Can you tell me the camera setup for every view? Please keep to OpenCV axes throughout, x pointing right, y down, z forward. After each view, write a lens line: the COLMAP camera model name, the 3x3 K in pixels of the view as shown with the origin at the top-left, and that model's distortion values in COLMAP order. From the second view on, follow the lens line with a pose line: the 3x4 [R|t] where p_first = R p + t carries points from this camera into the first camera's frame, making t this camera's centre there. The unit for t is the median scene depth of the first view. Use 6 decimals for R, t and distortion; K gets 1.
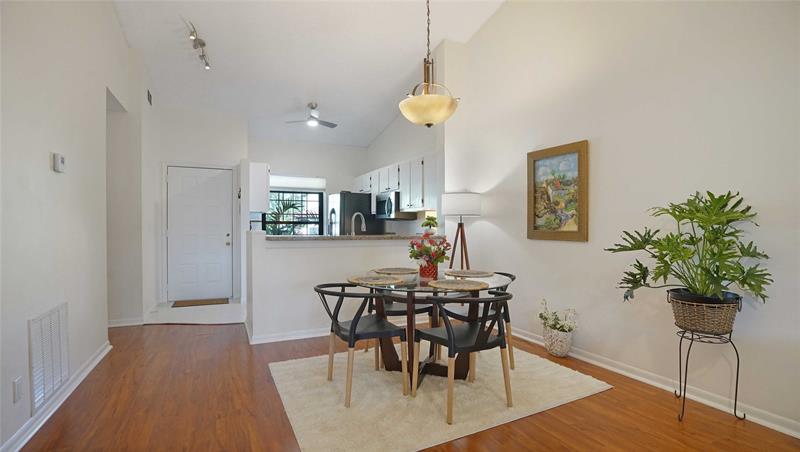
lens RADIAL K [[372.1, 0, 397.1], [0, 372.1, 230.2], [0, 0, 1]] dist [-0.062260, 0.026204]
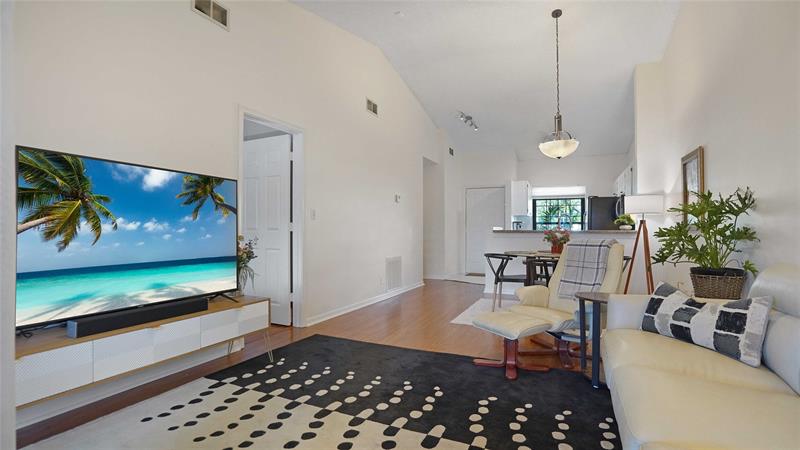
lens RADIAL K [[372.1, 0, 397.1], [0, 372.1, 229.2], [0, 0, 1]] dist [-0.062260, 0.026204]
pose [[0.628614, -0.002052, -0.777715, 0.549420], [-0.009598, 0.999900, -0.010396, 0.027664], [0.777658, 0.014000, 0.628531, -0.323876]]
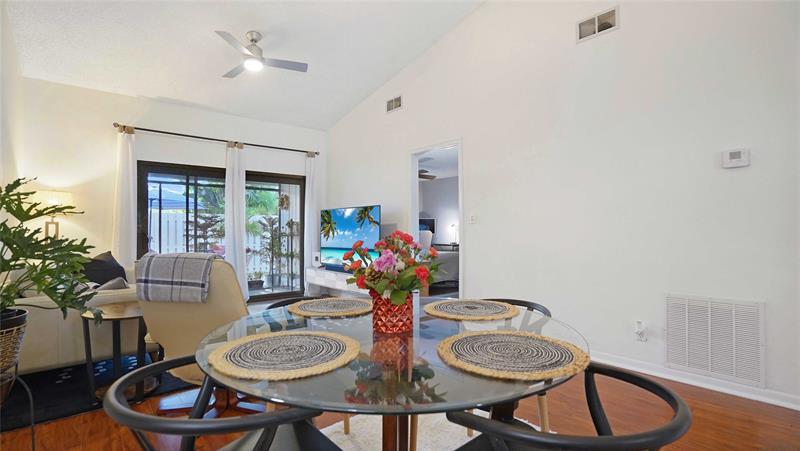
lens RADIAL K [[372.1, 0, 397.1], [0, 372.1, 229.7], [0, 0, 1]] dist [-0.062260, 0.026204]
pose [[-0.966629, 0.001562, -0.256176, 0.122020], [-0.000441, 0.999970, 0.007760, 0.002454], [0.256180, 0.007614, -0.966599, 0.895981]]
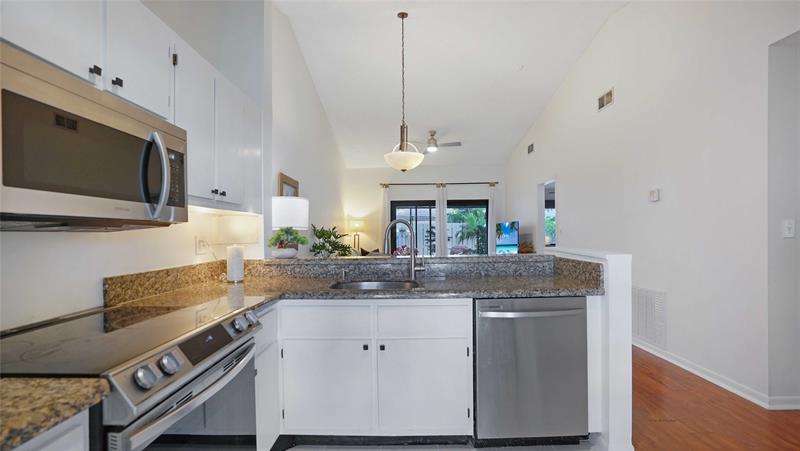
lens RADIAL K [[372.1, 0, 397.1], [0, 372.1, 229.7], [0, 0, 1]] dist [-0.062260, 0.026204]
pose [[-0.893825, 0.013905, 0.448199, -0.343838], [0.015765, 0.999876, 0.000420, -0.032474], [-0.448138, 0.007442, -0.893934, 1.468844]]
